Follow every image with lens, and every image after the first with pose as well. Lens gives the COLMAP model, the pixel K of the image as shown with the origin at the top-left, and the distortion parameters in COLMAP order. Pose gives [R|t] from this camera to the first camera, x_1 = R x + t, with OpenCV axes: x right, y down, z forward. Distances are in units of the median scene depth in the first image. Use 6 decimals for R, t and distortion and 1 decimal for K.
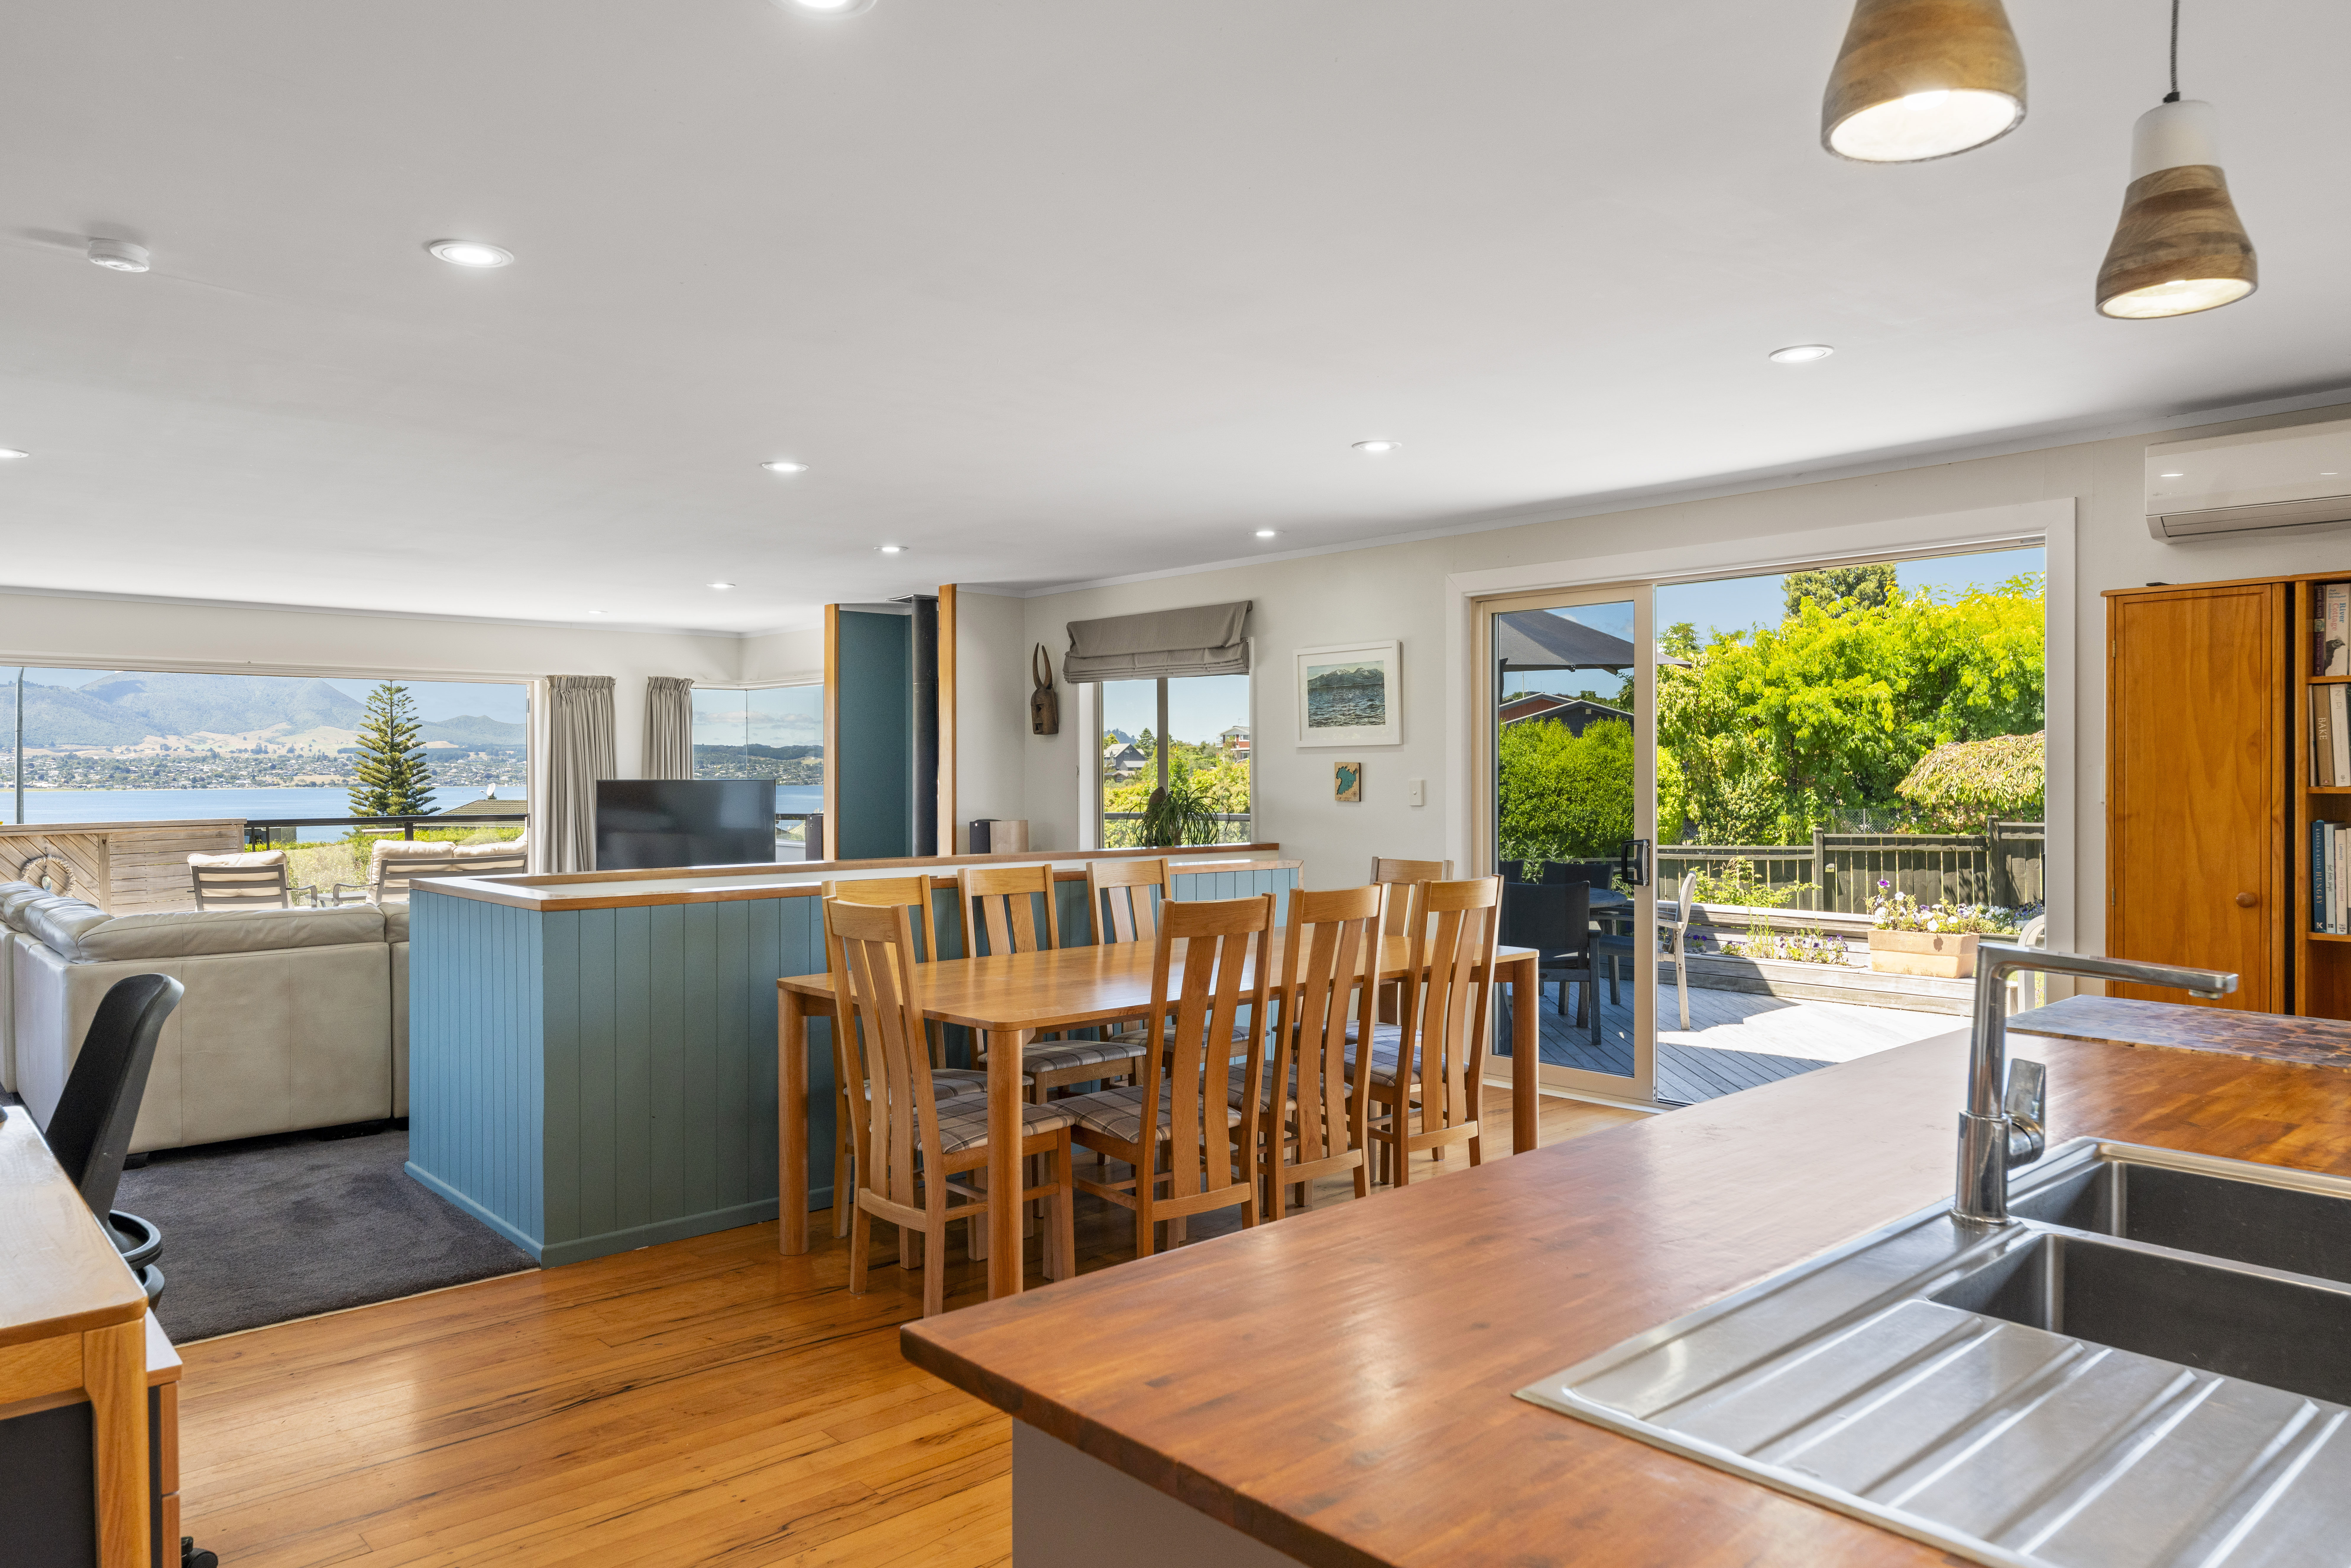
lens RADIAL K [[1541.3, 0, 1174.7], [0, 1541.3, 786.9], [0, 0, 1]] dist [-0.000471, 0.002425]
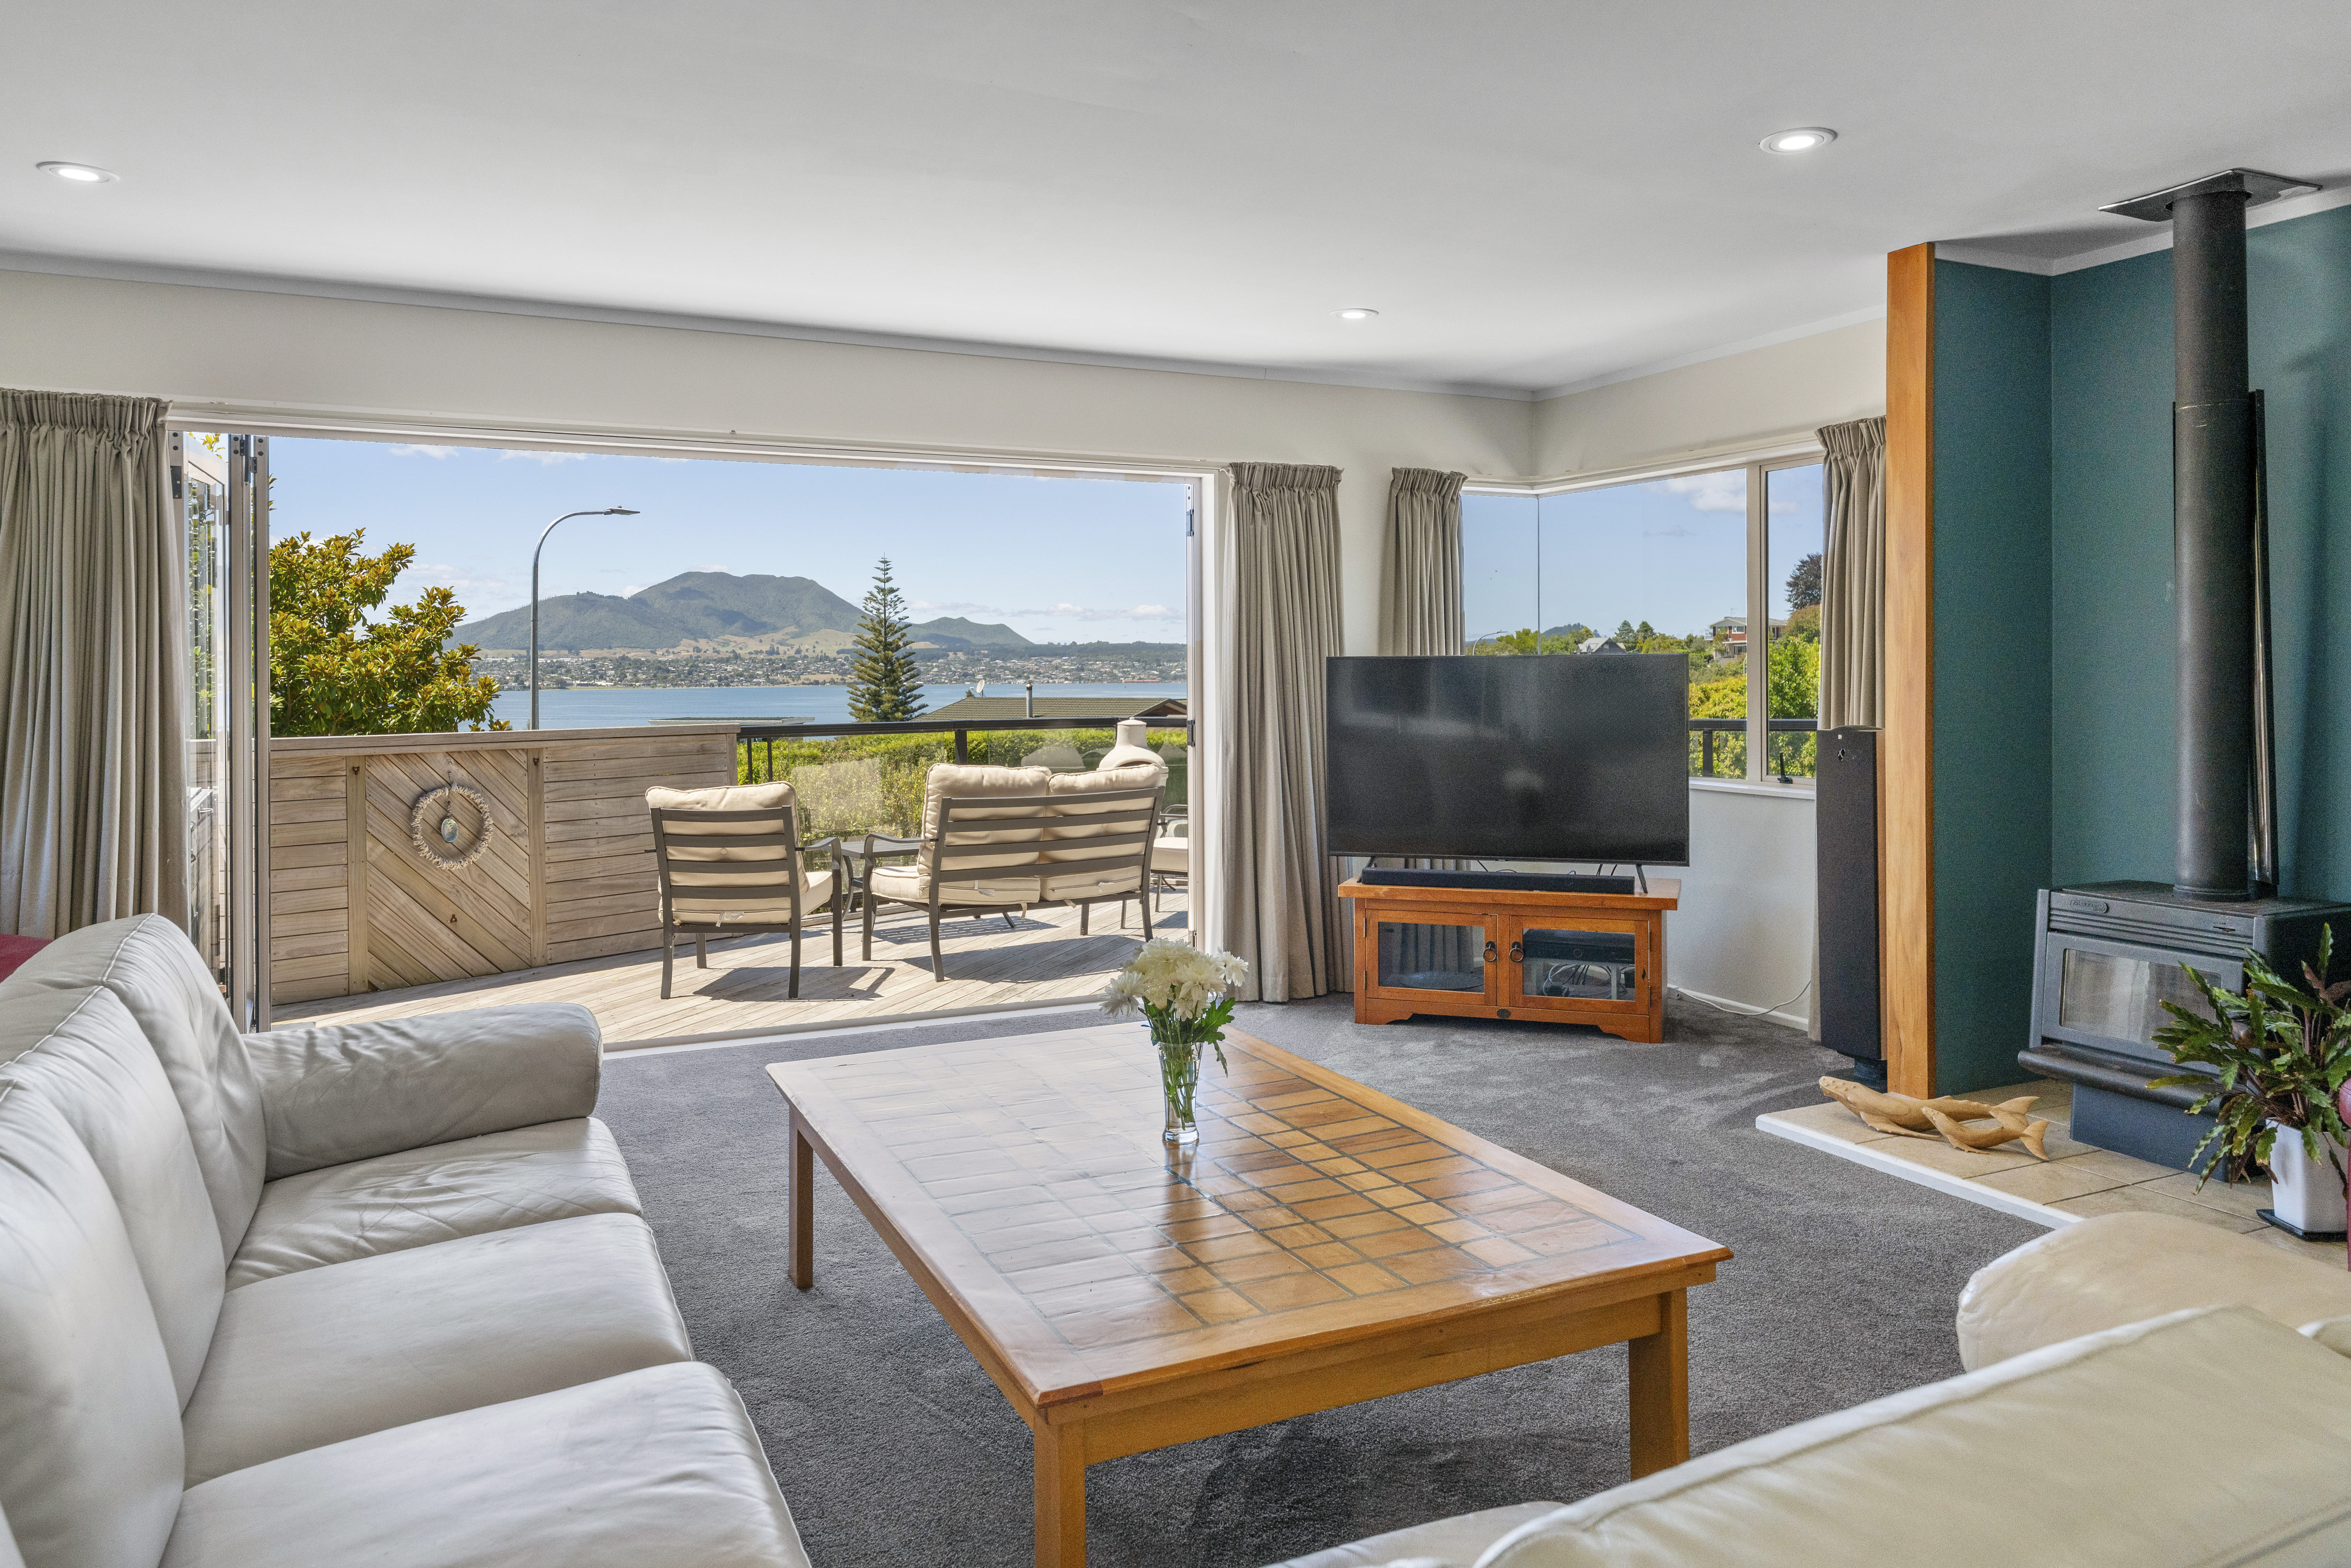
lens RADIAL K [[1541.3, 0, 1166.2], [0, 1541.3, 670.4], [0, 0, 1]] dist [-0.000471, 0.002425]
pose [[0.959391, -0.003438, -0.282060, -0.096846], [0.000722, 0.999952, -0.009731, 0.001741], [0.282080, 0.009132, 0.959348, 0.167558]]
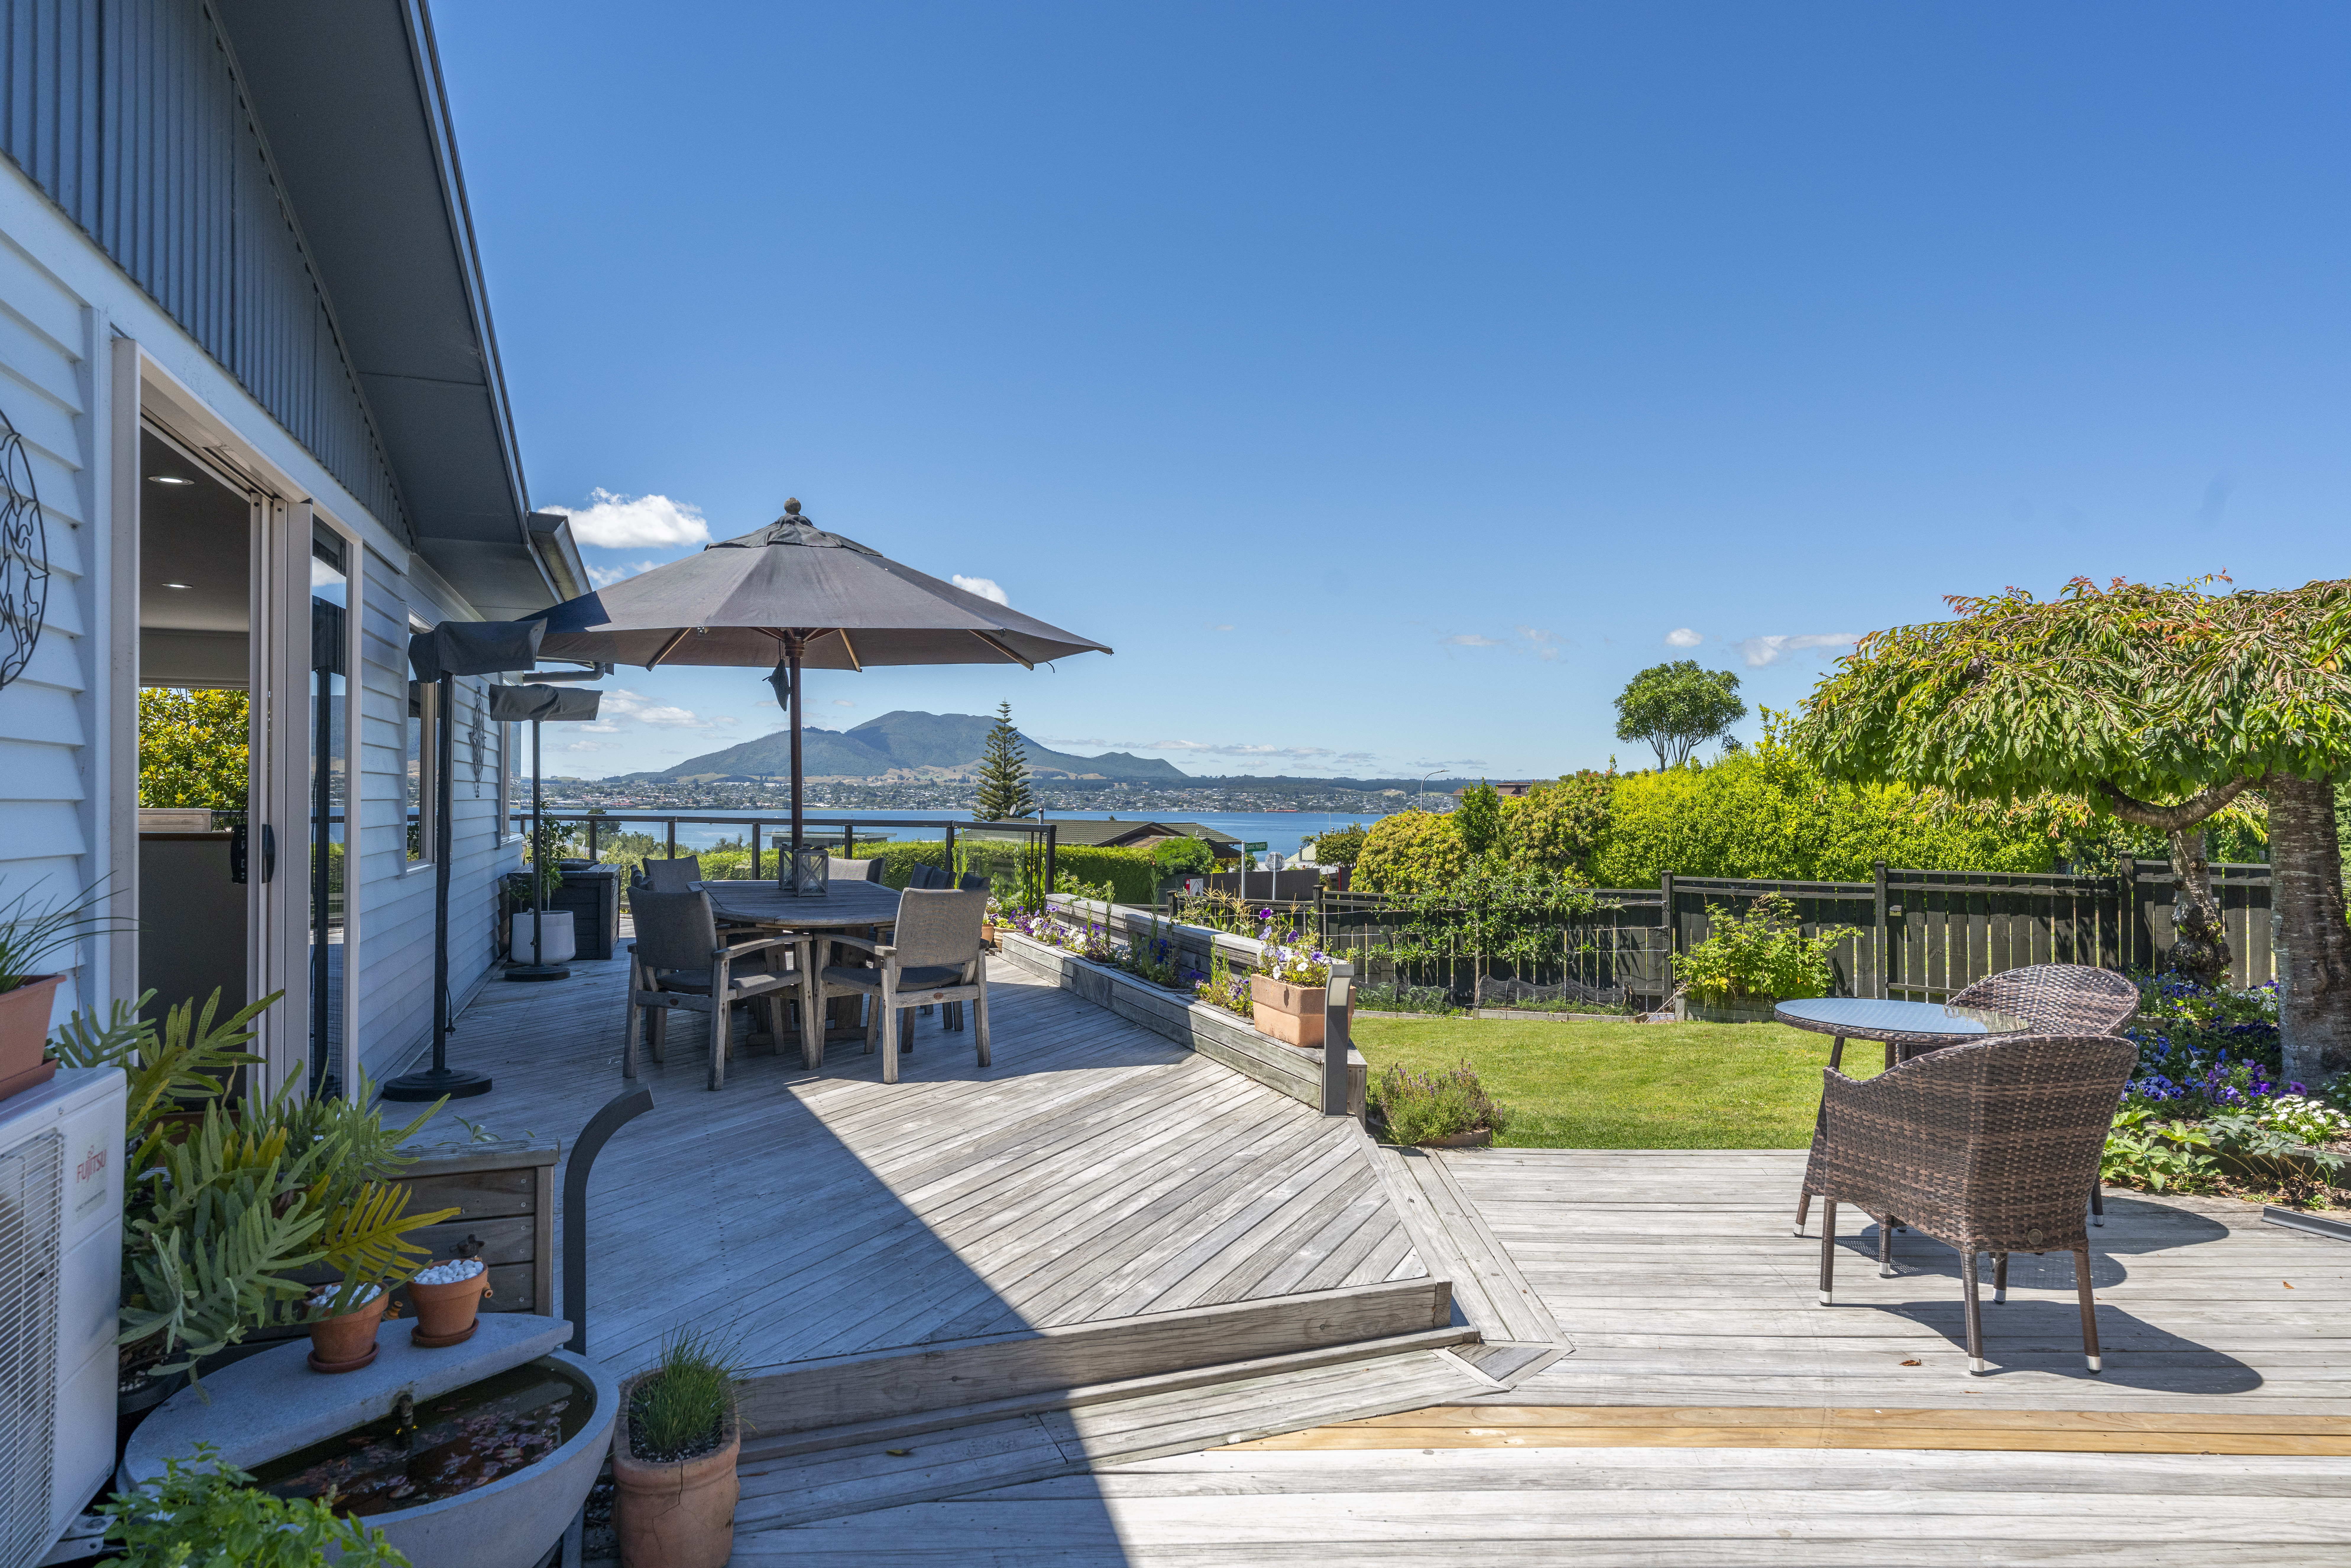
lens RADIAL K [[1395.5, 0, 1184.9], [0, 1395.5, 792.9], [0, 0, 1]] dist [-0.003834, -0.000362]
pose [[0.915652, 0.009784, -0.401852, 0.199710], [-0.017282, 0.999738, -0.015038, 0.004847], [0.401599, 0.020714, 0.915581, 0.108206]]
